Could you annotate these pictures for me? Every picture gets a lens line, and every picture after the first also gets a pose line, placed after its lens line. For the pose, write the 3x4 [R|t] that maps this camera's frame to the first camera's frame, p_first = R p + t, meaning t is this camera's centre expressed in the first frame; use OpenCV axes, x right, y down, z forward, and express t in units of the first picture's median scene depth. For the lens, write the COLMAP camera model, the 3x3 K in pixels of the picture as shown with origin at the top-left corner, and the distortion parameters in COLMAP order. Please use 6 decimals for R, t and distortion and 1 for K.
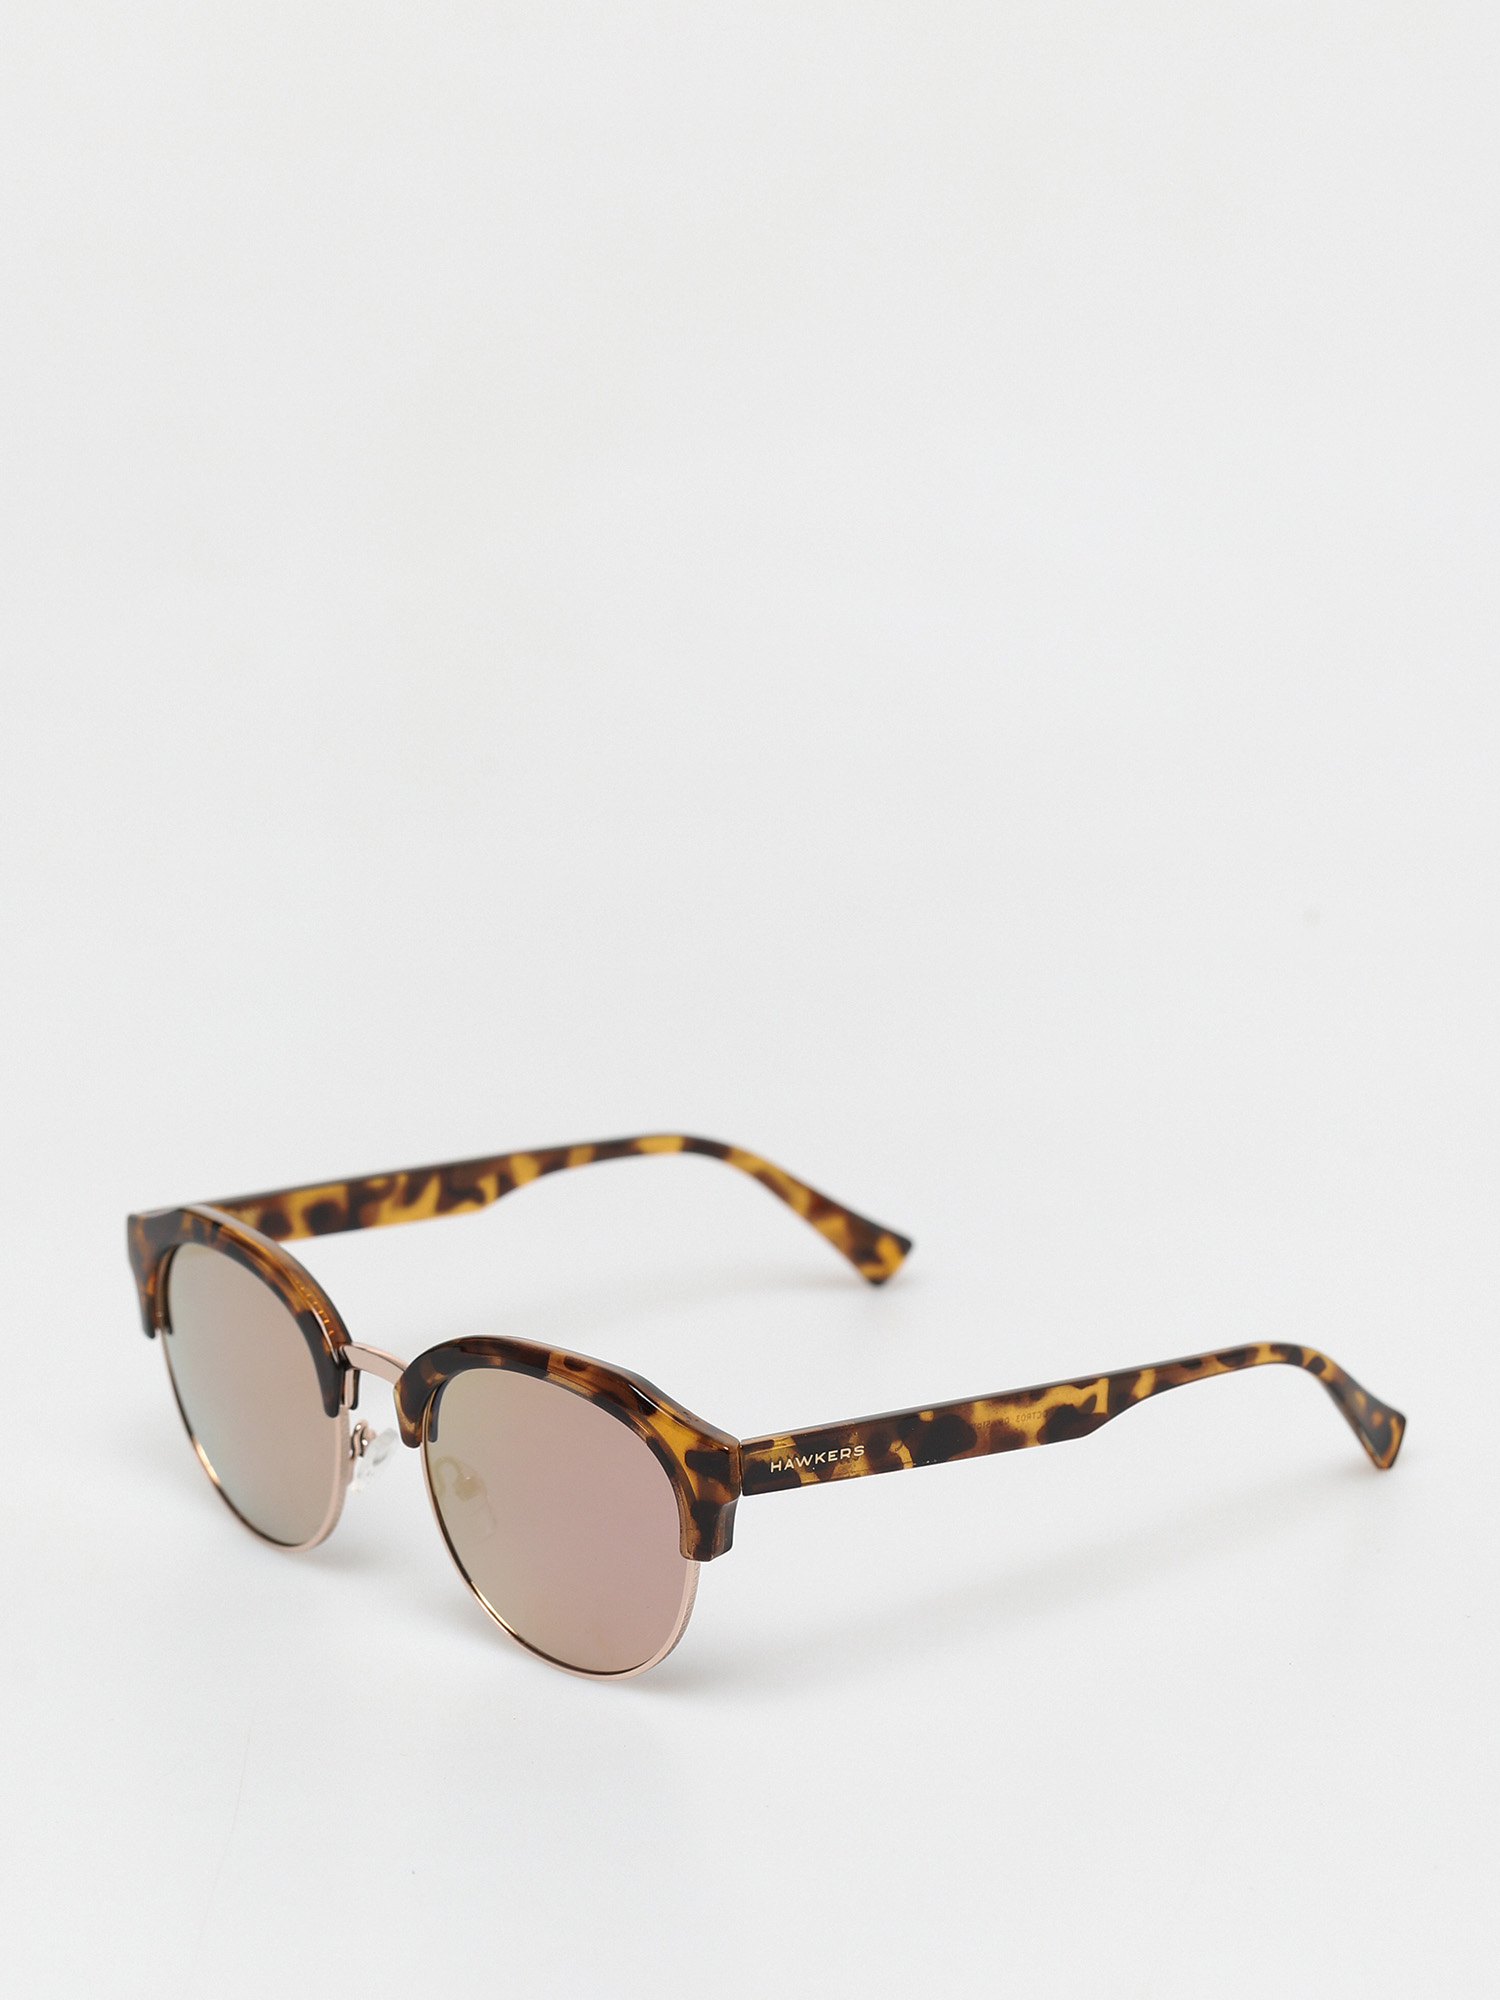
lens RADIAL K [[6442.8, 0, 747.1], [0, 6442.8, 1002.9], [0, 0, 1]] dist [0.193398, 0.000000]
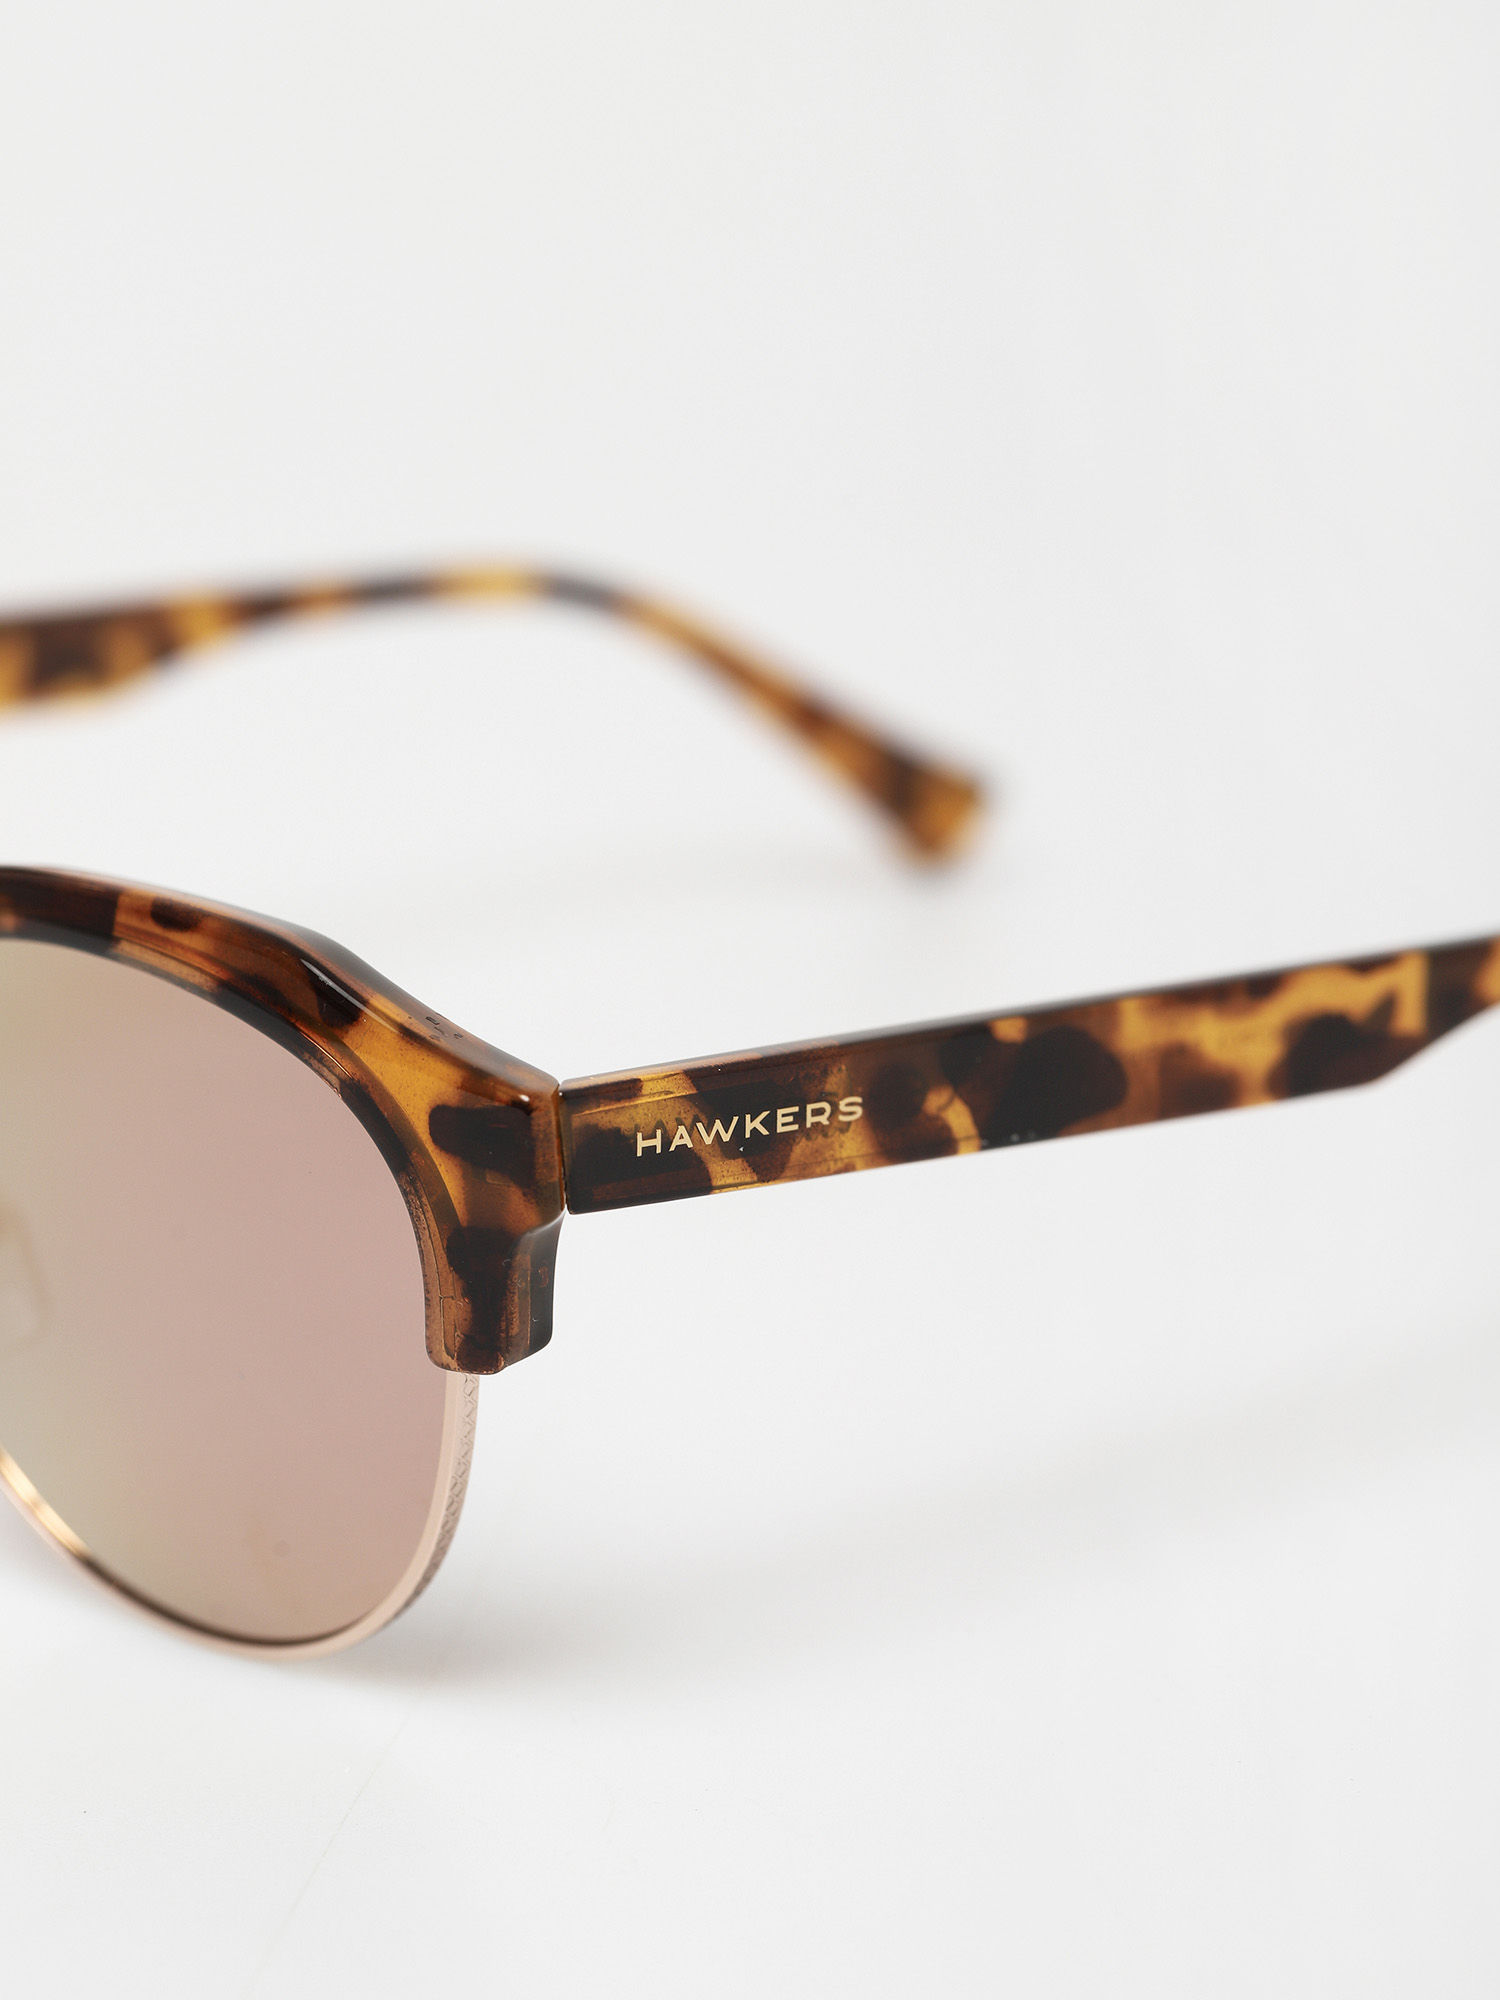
lens RADIAL K [[6442.8, 0, 752.7], [0, 6442.8, 997.8], [0, 0, 1]] dist [0.193398, 0.000000]
pose [[0.999570, -0.019192, -0.022171, 0.020463], [0.019359, 0.999786, 0.007339, 0.058894], [0.022025, -0.007765, 0.999727, 0.575839]]
